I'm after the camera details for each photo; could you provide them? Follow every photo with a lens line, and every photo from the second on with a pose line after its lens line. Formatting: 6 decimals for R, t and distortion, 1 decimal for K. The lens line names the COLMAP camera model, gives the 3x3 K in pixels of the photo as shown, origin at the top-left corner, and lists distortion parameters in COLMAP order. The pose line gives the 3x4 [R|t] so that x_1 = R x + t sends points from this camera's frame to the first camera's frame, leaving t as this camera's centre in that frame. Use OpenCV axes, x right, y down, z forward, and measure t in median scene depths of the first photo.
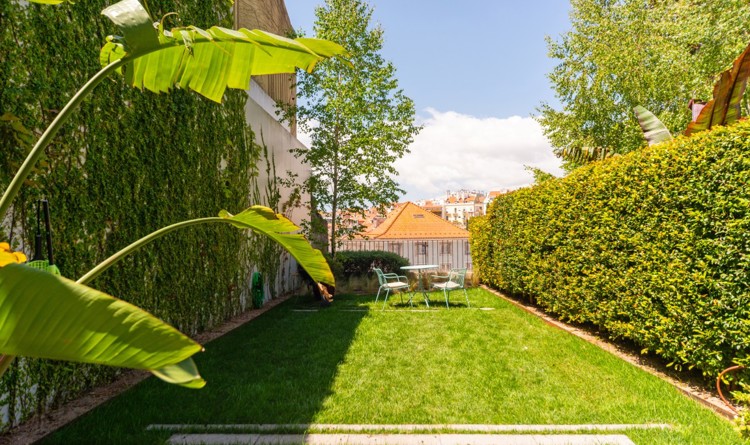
lens RADIAL K [[488.3, 0, 375.6], [0, 488.3, 211.4], [0, 0, 1]] dist [0.003331, 0.000315]
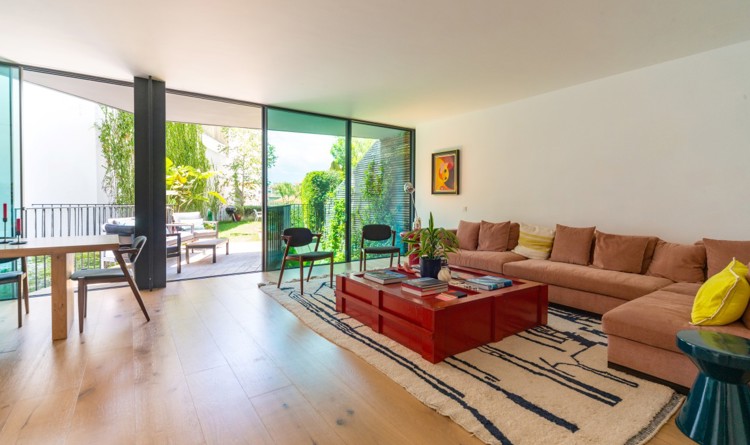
lens RADIAL K [[358.4, 0, 374.1], [0, 358.4, 204.5], [0, 0, 1]] dist [0.000052, -0.000744]
pose [[0.981218, 0.016015, 0.192237, 0.226965], [-0.025516, 0.998567, 0.047050, -0.024305], [-0.191208, -0.051072, 0.980220, -0.944761]]
